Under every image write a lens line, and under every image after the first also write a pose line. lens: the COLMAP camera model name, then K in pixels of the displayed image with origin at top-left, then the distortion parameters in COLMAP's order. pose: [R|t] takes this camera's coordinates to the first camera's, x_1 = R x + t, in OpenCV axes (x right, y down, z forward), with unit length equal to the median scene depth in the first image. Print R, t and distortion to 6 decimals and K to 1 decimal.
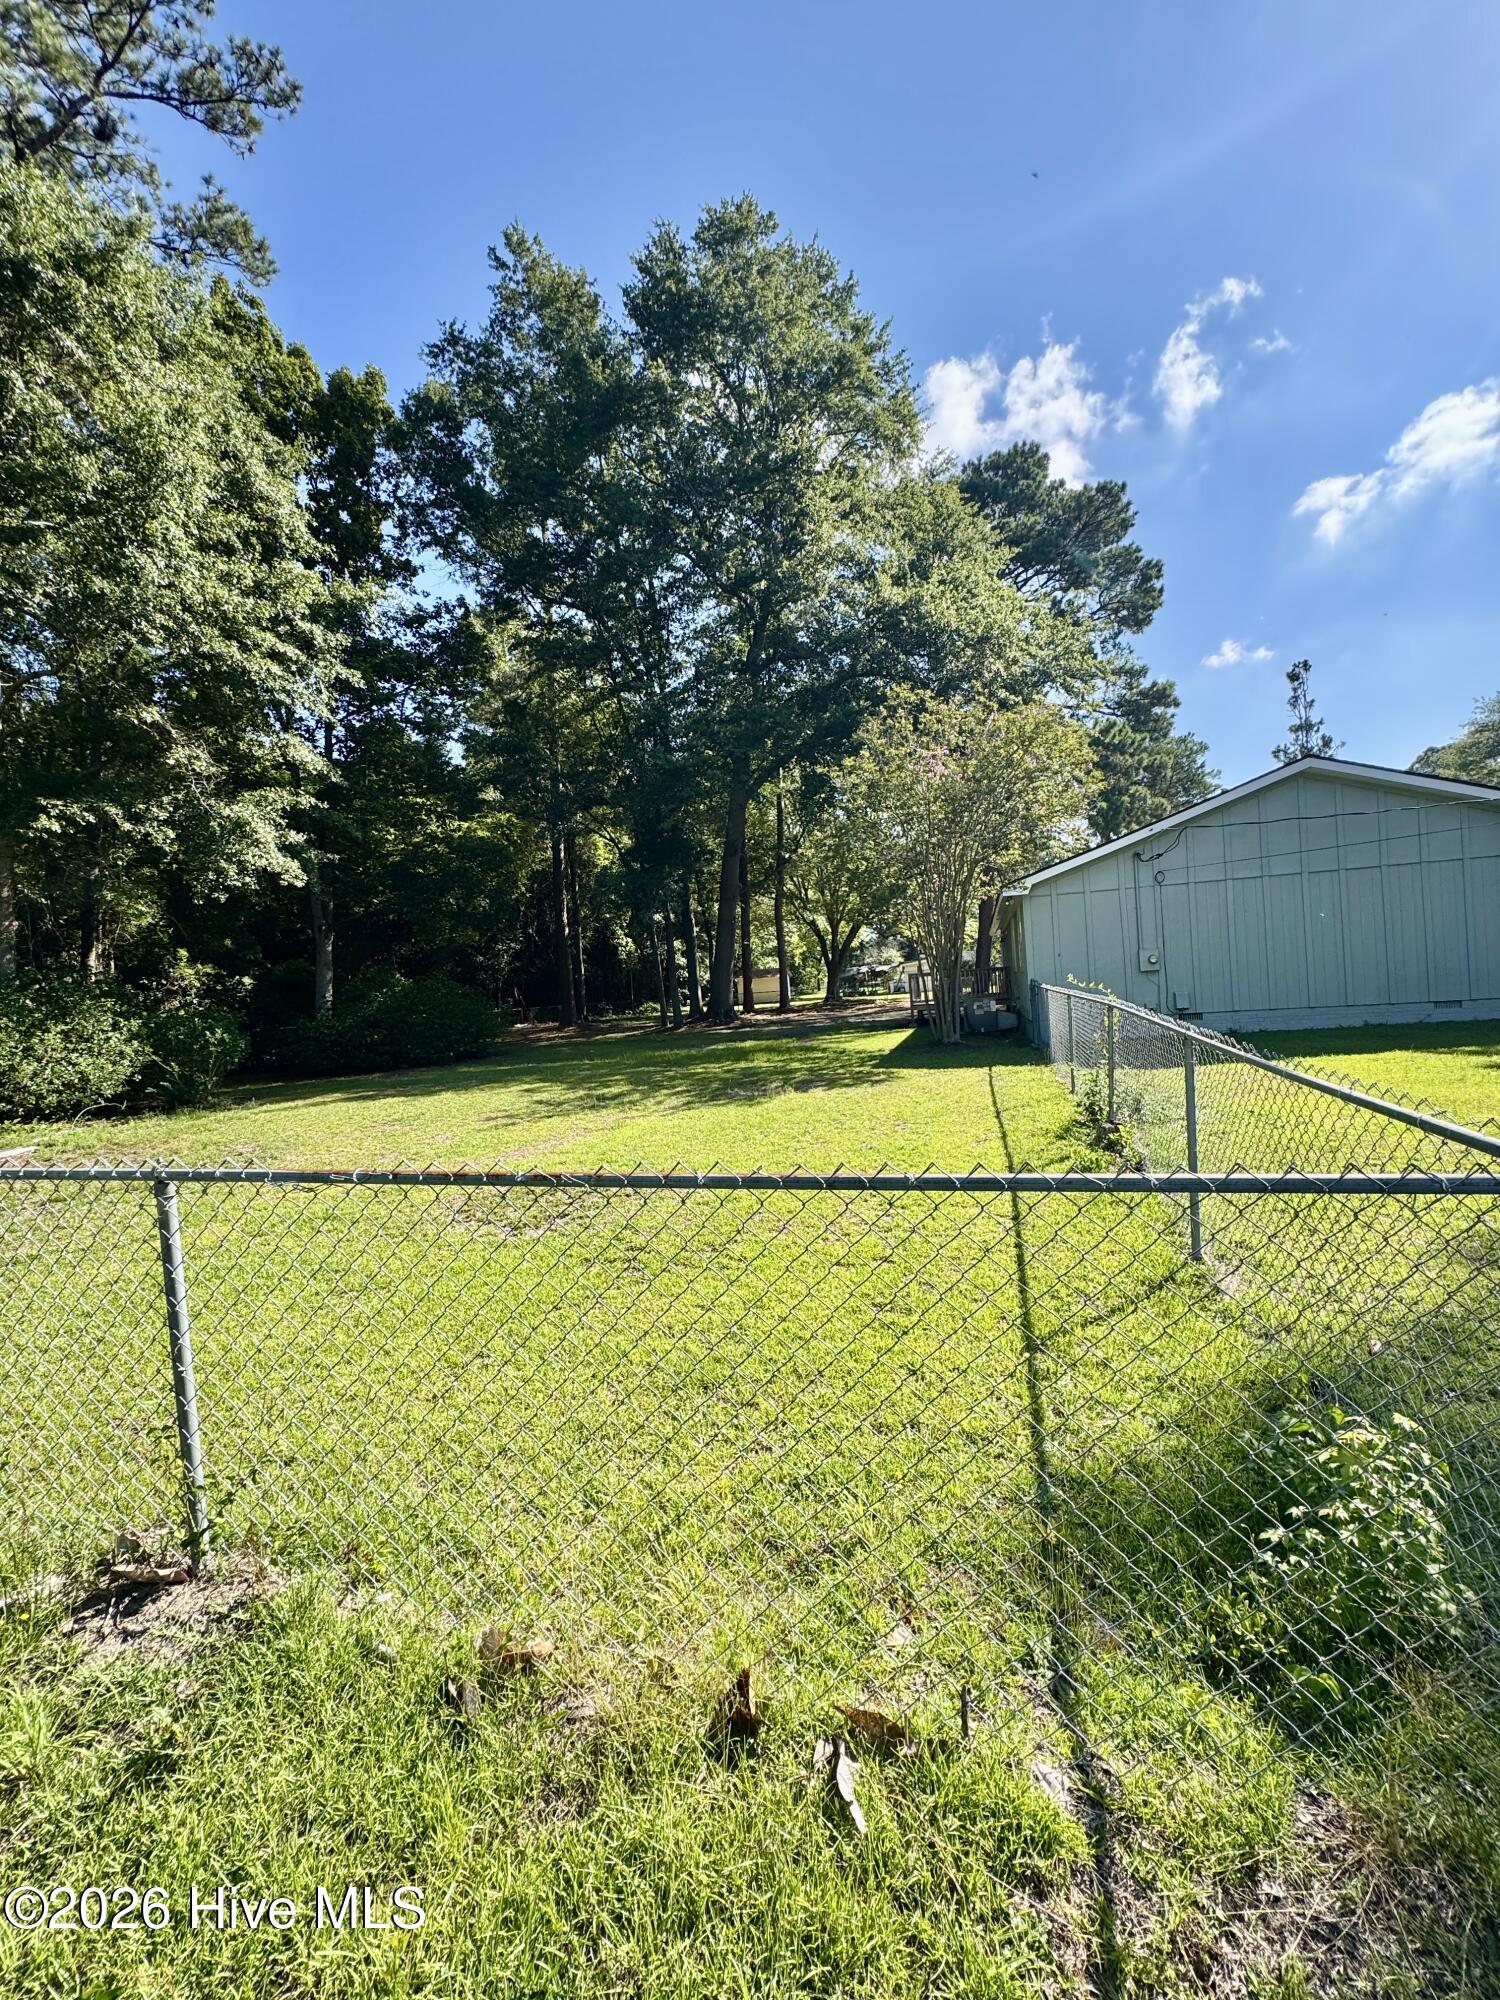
lens RADIAL K [[799.3, 0, 749.0], [0, 799.3, 988.7], [0, 0, 1]] dist [-0.004726, 0.000711]
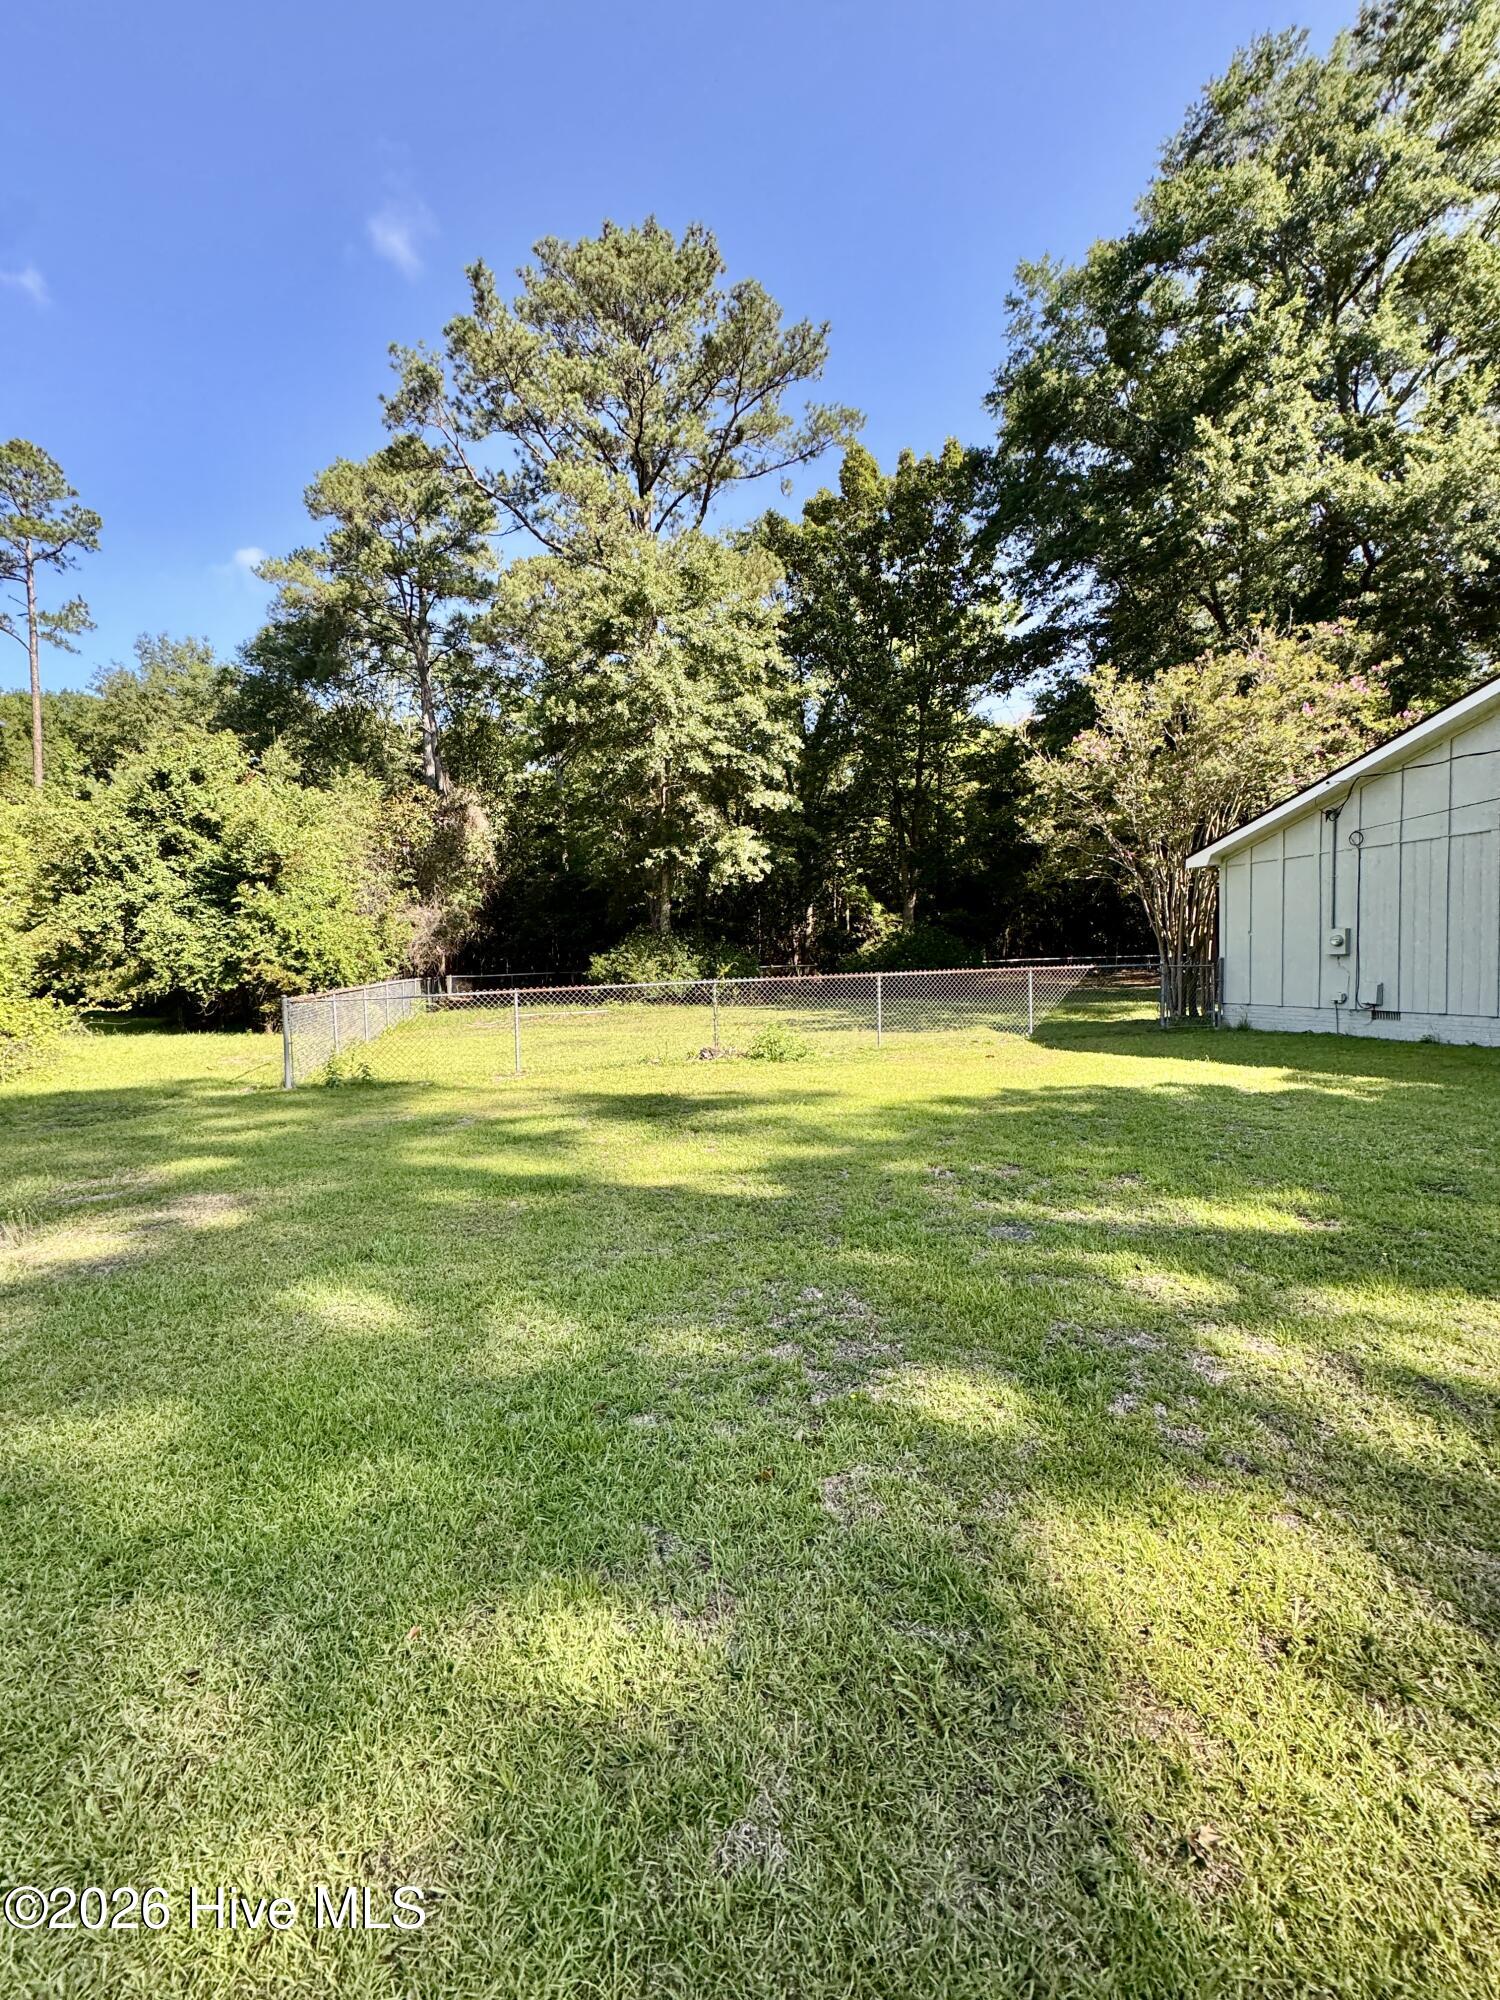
lens RADIAL K [[799.3, 0, 755.1], [0, 799.3, 998.5], [0, 0, 1]] dist [-0.004726, 0.000711]
pose [[0.542151, 0.096472, -0.834725, 0.911020], [-0.018176, 0.994502, 0.103132, -0.055674], [0.840085, -0.040741, 0.540923, 0.052805]]
